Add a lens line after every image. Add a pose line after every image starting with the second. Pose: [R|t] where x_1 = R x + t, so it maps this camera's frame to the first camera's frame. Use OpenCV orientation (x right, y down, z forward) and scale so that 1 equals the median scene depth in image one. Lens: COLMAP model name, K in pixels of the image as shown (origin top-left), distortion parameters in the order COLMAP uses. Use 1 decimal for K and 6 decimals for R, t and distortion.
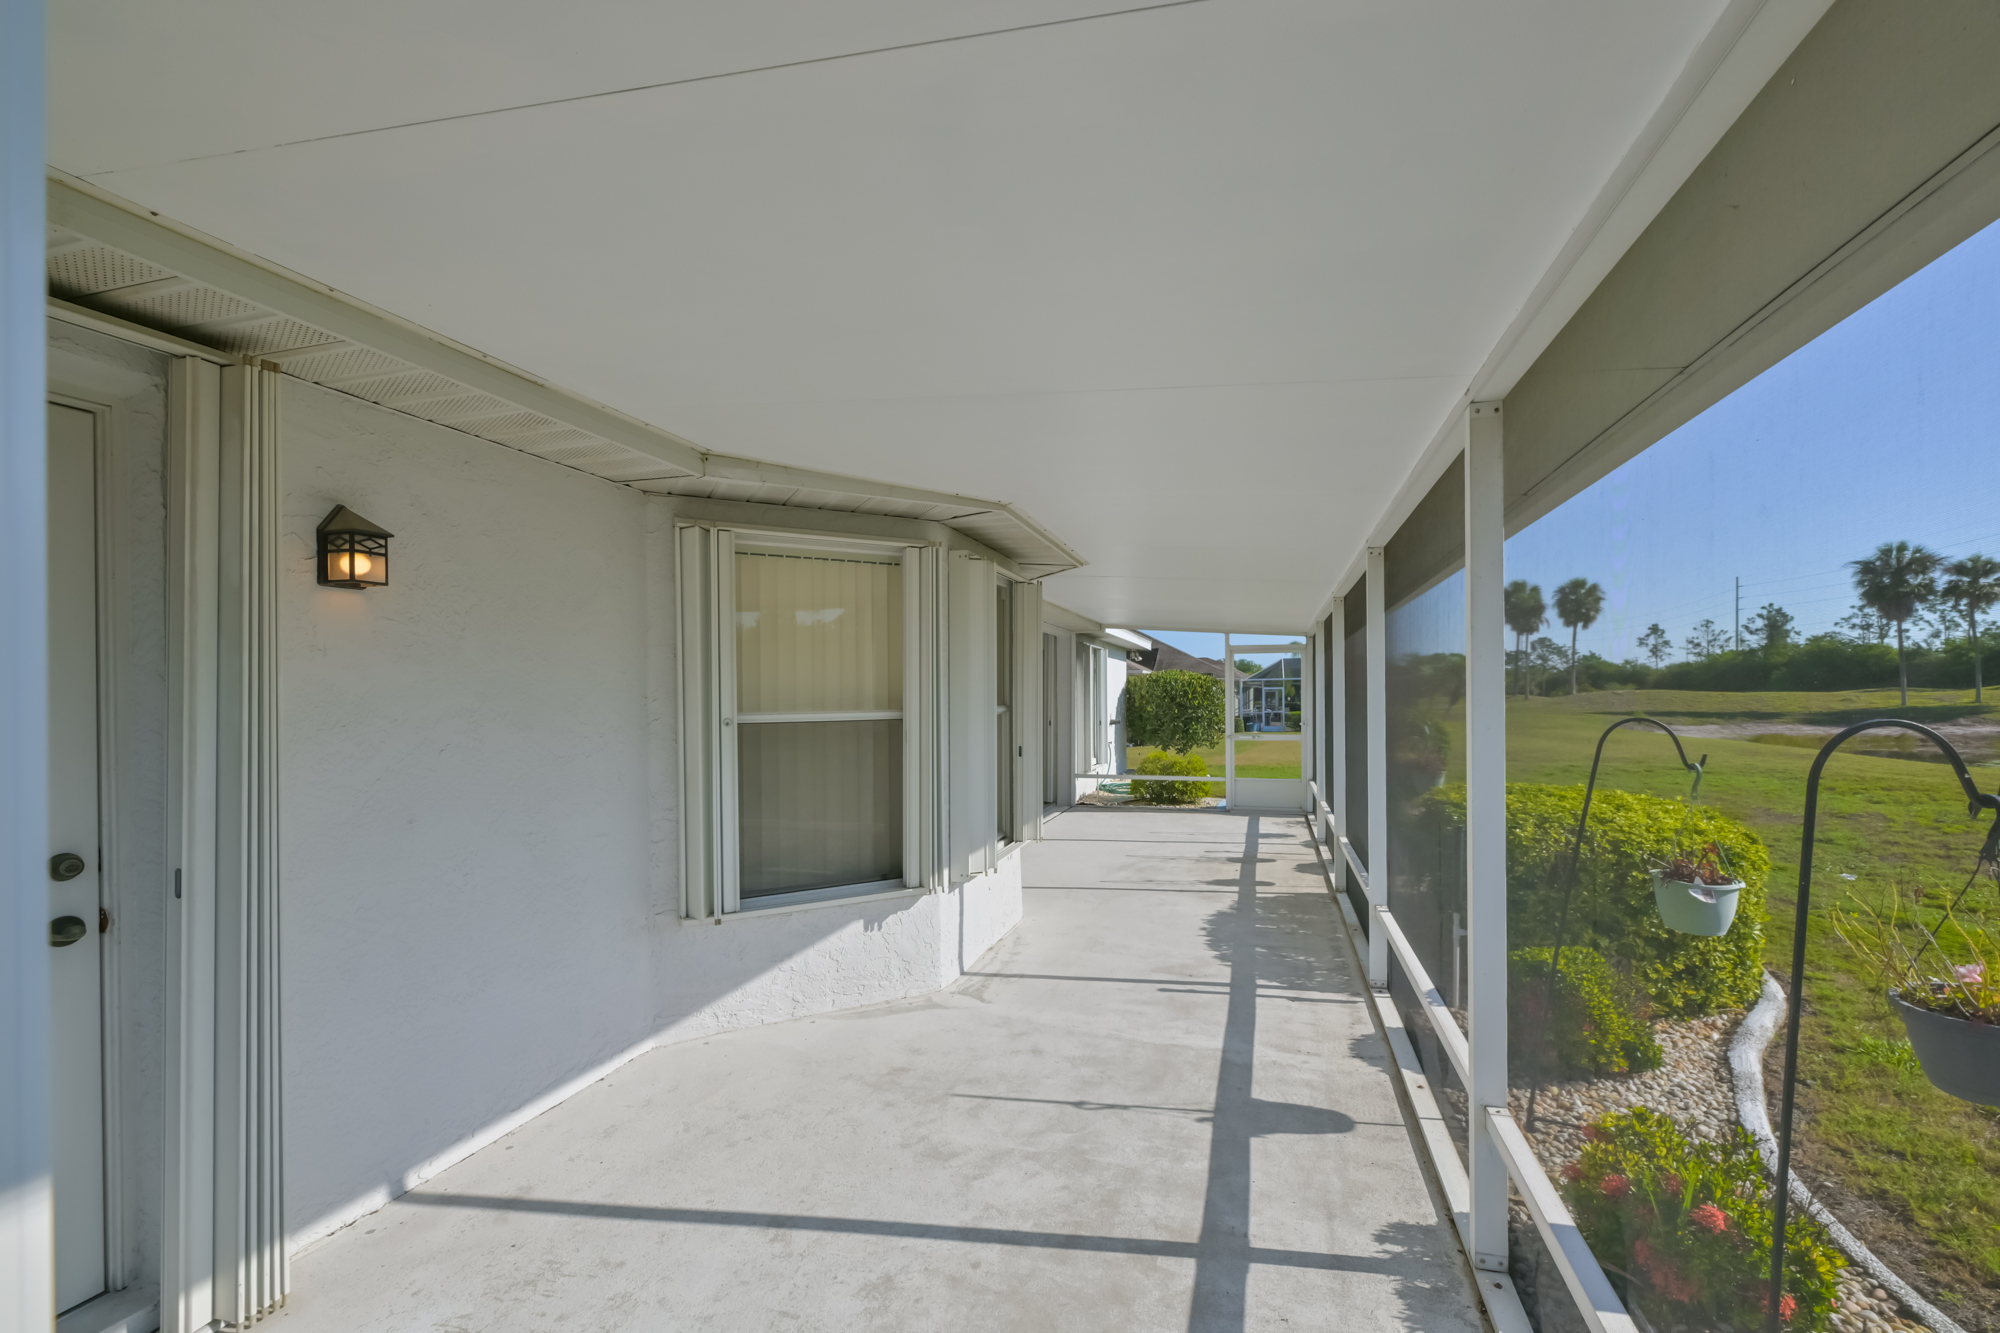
lens RADIAL K [[810.8, 0, 996.4], [0, 810.8, 685.6], [0, 0, 1]] dist [-0.001013, -0.000166]
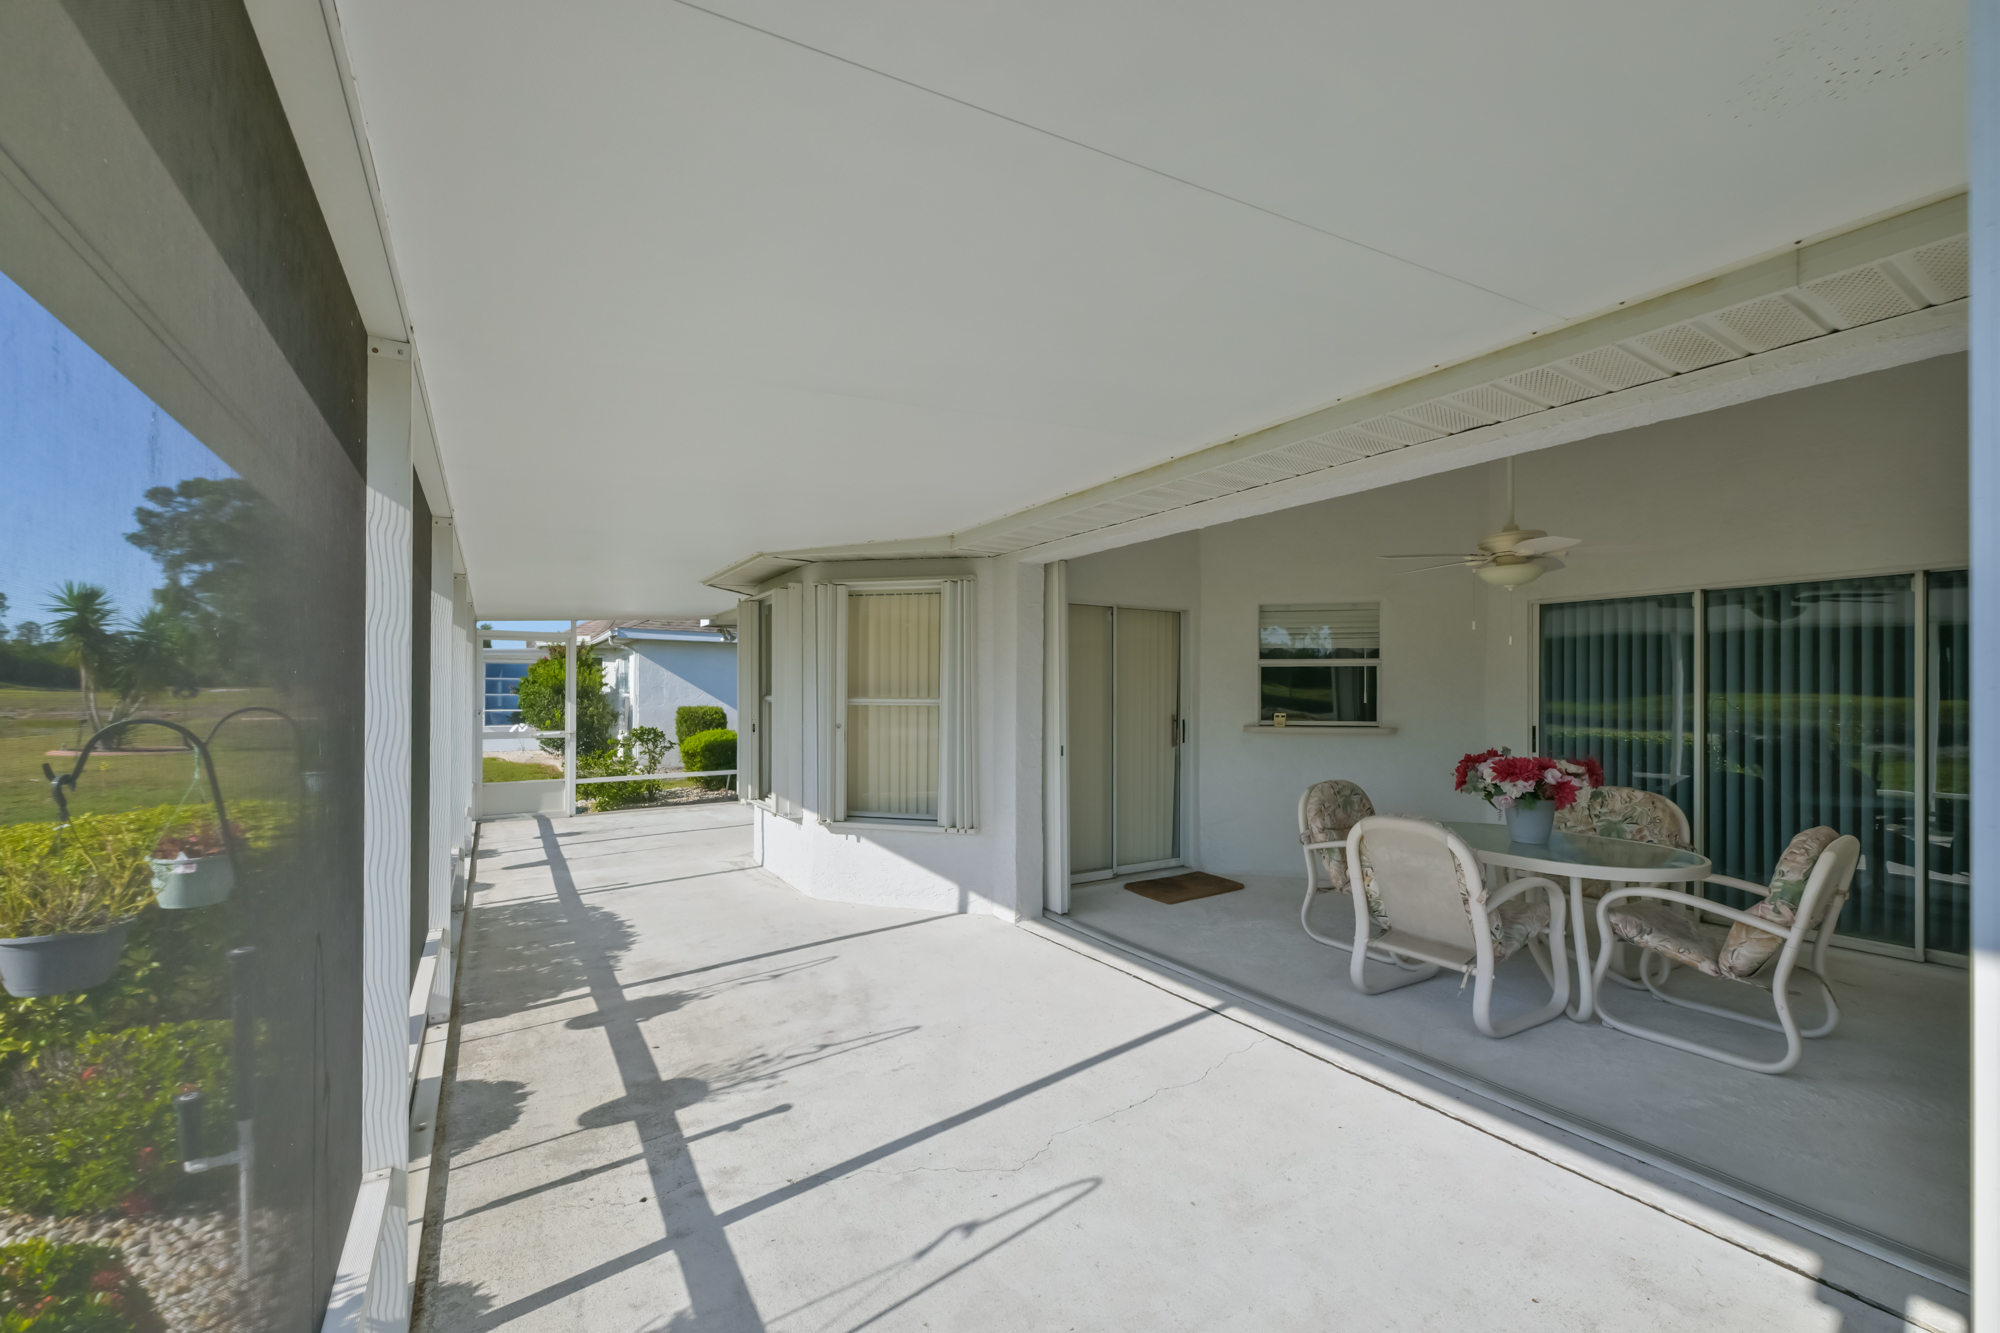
lens RADIAL K [[810.8, 0, 991.8], [0, 810.8, 679.8], [0, 0, 1]] dist [-0.001013, -0.000166]
pose [[-0.644255, 0.000294, -0.764810, 0.699105], [0.010481, 0.999909, -0.008444, 0.022085], [0.764739, -0.013456, -0.644200, 1.910852]]
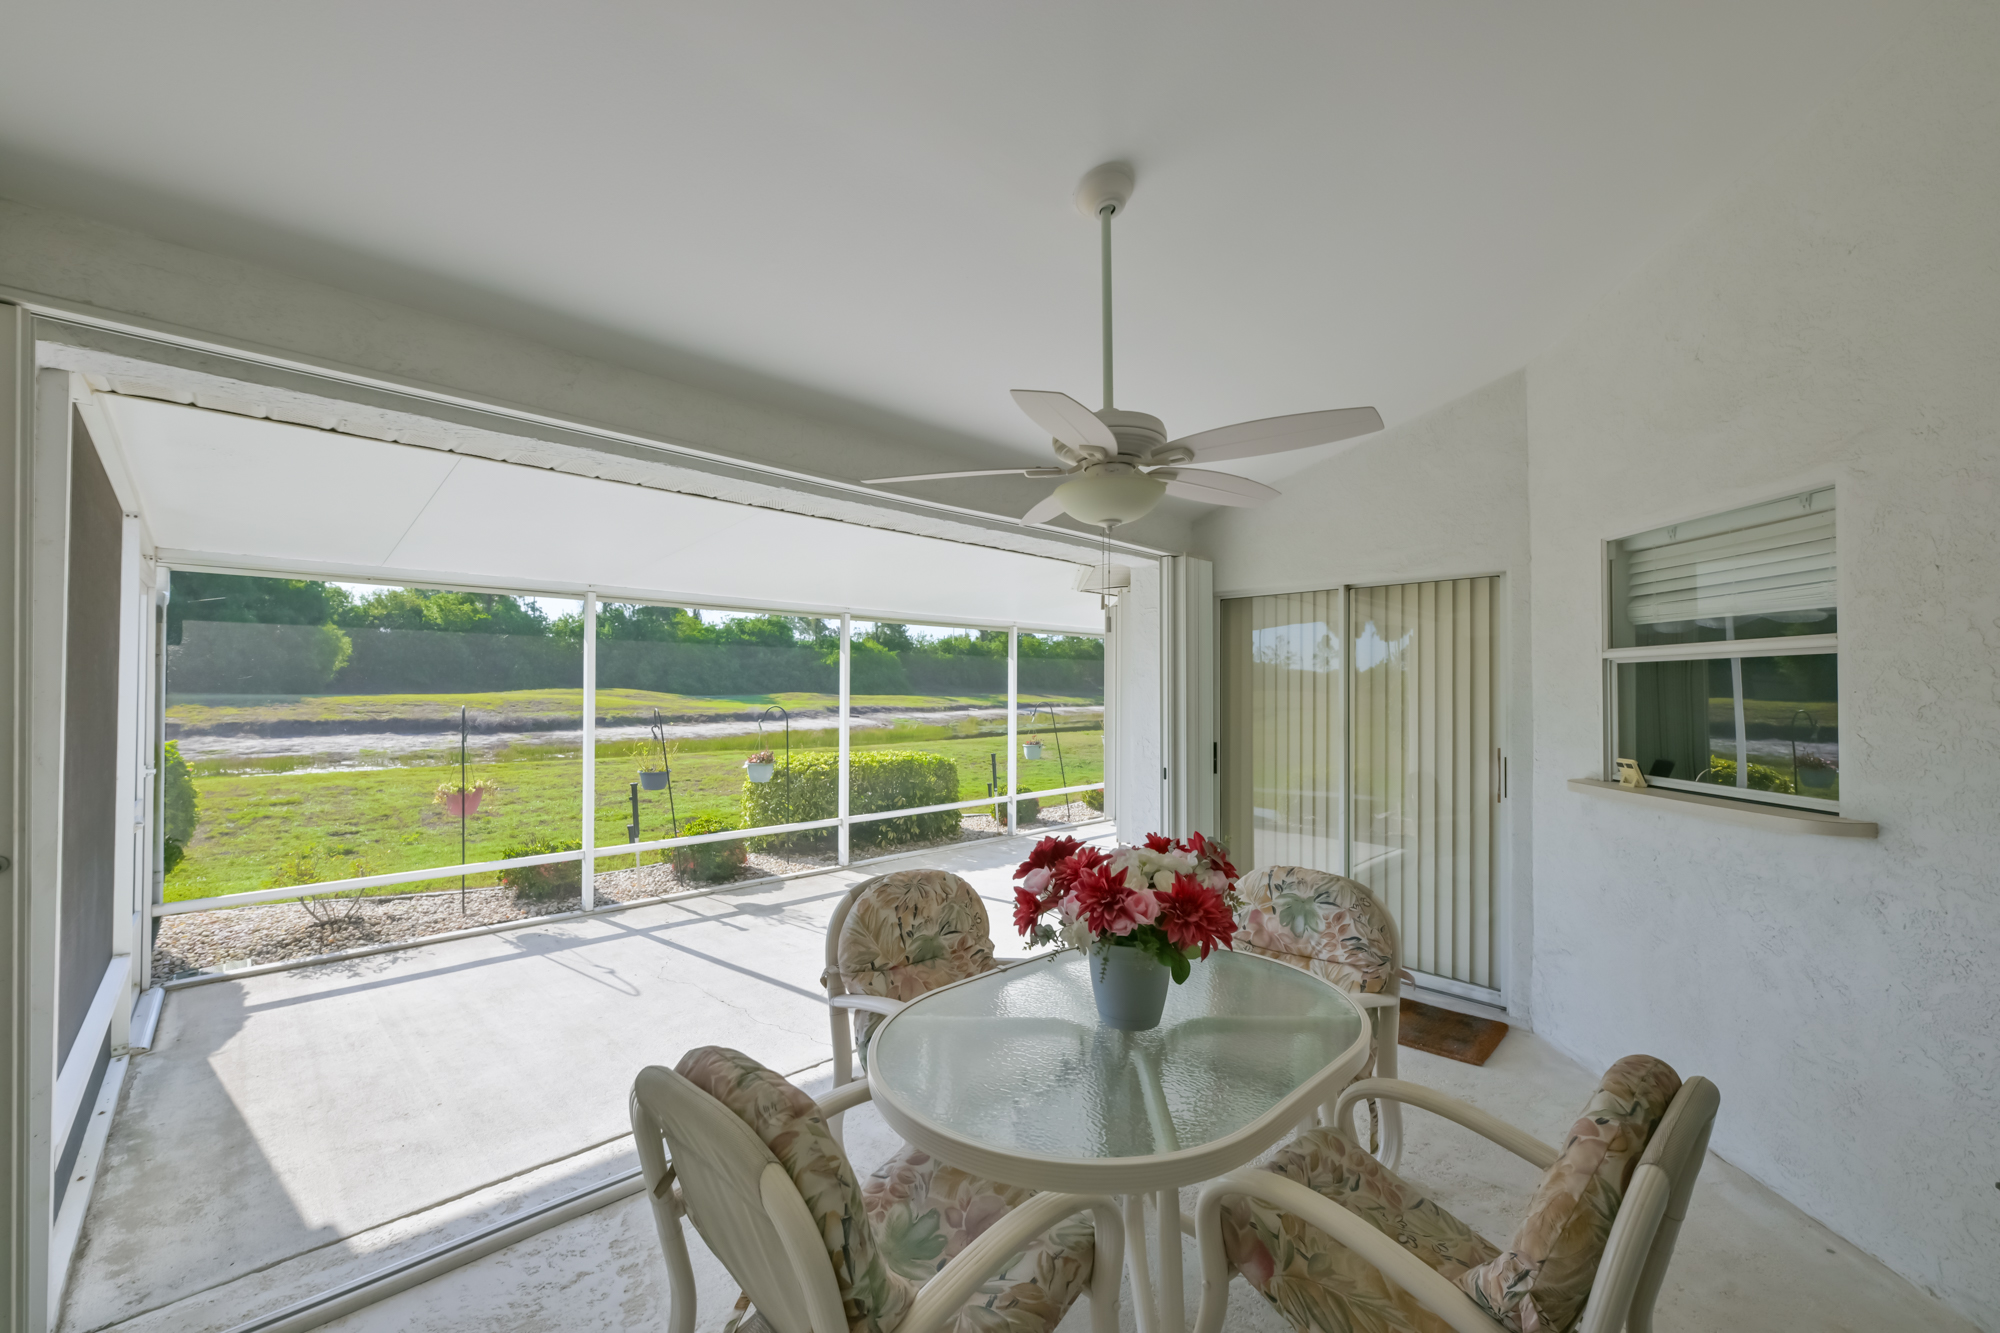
lens RADIAL K [[810.8, 0, 1001.0], [0, 810.8, 678.3], [0, 0, 1]] dist [-0.001013, -0.000166]
pose [[-0.885247, 0.011483, 0.464980, -0.366410], [0.000186, 0.999704, -0.024333, 0.021344], [-0.465122, -0.021454, -0.884987, 2.185179]]
